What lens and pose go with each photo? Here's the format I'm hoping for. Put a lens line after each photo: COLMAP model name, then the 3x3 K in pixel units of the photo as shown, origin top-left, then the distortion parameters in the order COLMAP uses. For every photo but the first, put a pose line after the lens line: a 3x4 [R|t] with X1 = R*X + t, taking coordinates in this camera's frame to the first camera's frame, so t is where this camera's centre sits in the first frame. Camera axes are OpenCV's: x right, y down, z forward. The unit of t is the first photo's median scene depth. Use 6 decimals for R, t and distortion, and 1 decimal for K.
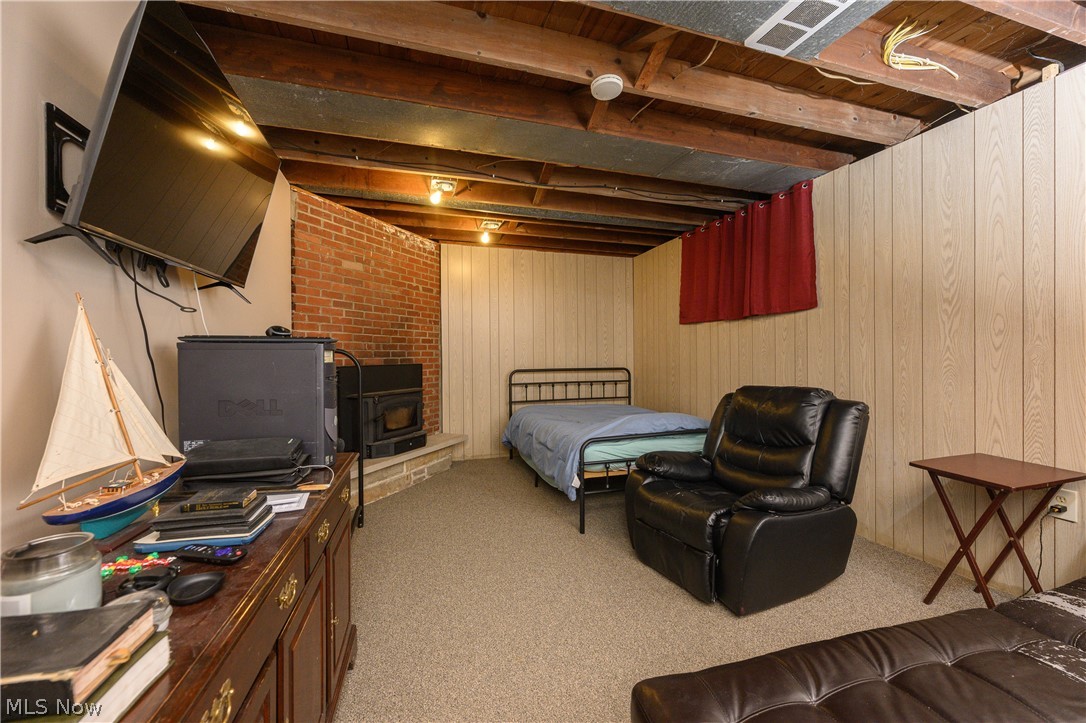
lens RADIAL K [[427.5, 0, 547.8], [0, 427.5, 357.9], [0, 0, 1]] dist [-0.010874, -0.000291]
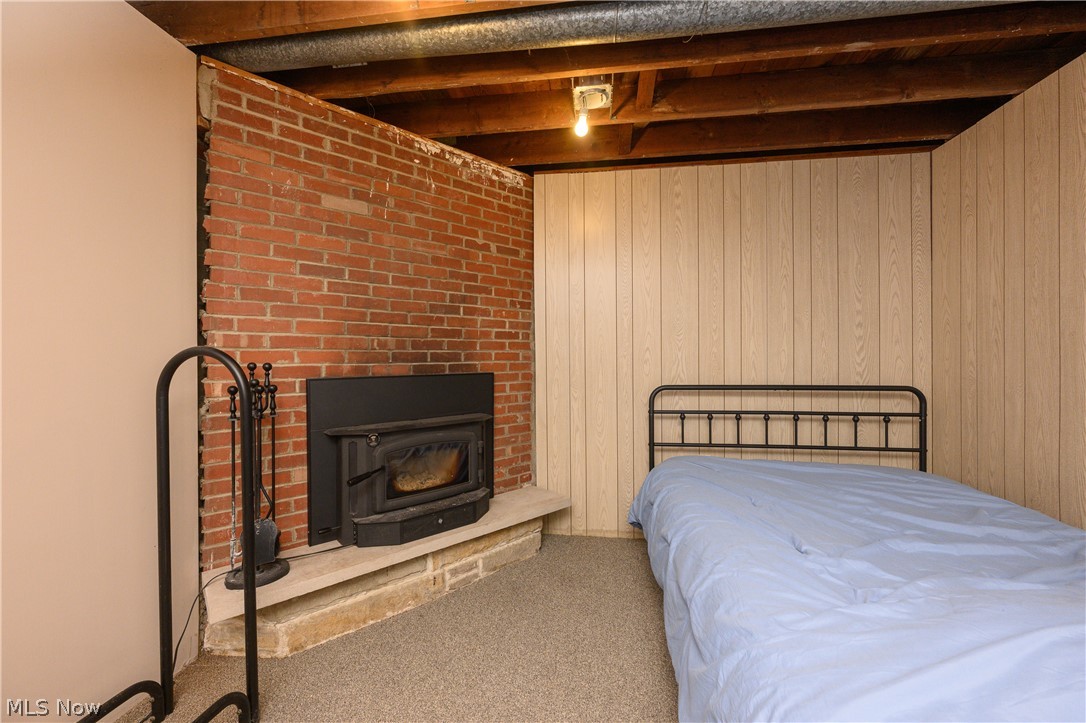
lens RADIAL K [[427.5, 0, 536.2], [0, 427.5, 358.1], [0, 0, 1]] dist [-0.010874, -0.000291]
pose [[0.892669, 0.003784, -0.450697, 0.029887], [-0.005141, 0.999985, -0.001786, -0.006304], [0.450684, 0.003911, 0.892675, 0.491803]]
